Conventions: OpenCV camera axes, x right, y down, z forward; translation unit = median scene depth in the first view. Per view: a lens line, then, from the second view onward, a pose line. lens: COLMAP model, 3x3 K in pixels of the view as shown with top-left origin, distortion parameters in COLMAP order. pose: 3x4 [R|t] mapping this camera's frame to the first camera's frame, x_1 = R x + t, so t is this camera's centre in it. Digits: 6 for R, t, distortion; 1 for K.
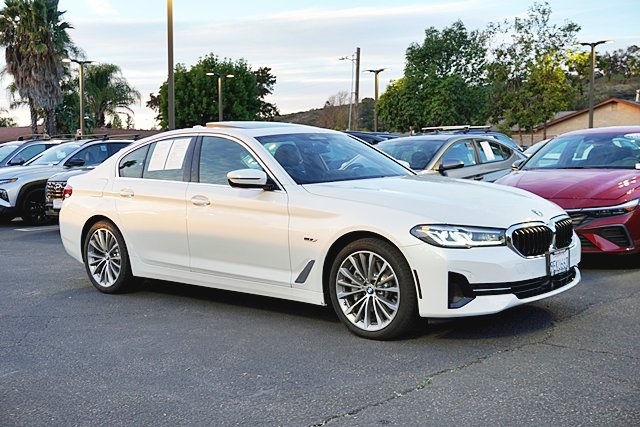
lens RADIAL K [[793.8, 0, 312.2], [0, 793.8, 200.5], [0, 0, 1]] dist [0.032863, 0.000000]
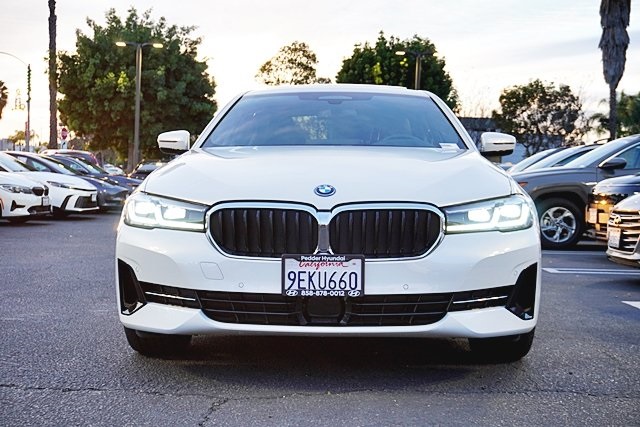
lens RADIAL K [[909.3, 0, 320.3], [0, 909.3, 213.4], [0, 0, 1]] dist [0.175833, 0.000000]
pose [[0.598493, 0.065023, -0.798485, 0.757114], [-0.080906, 0.996511, 0.020507, 0.016570], [0.797032, 0.052329, 0.601665, 0.549699]]
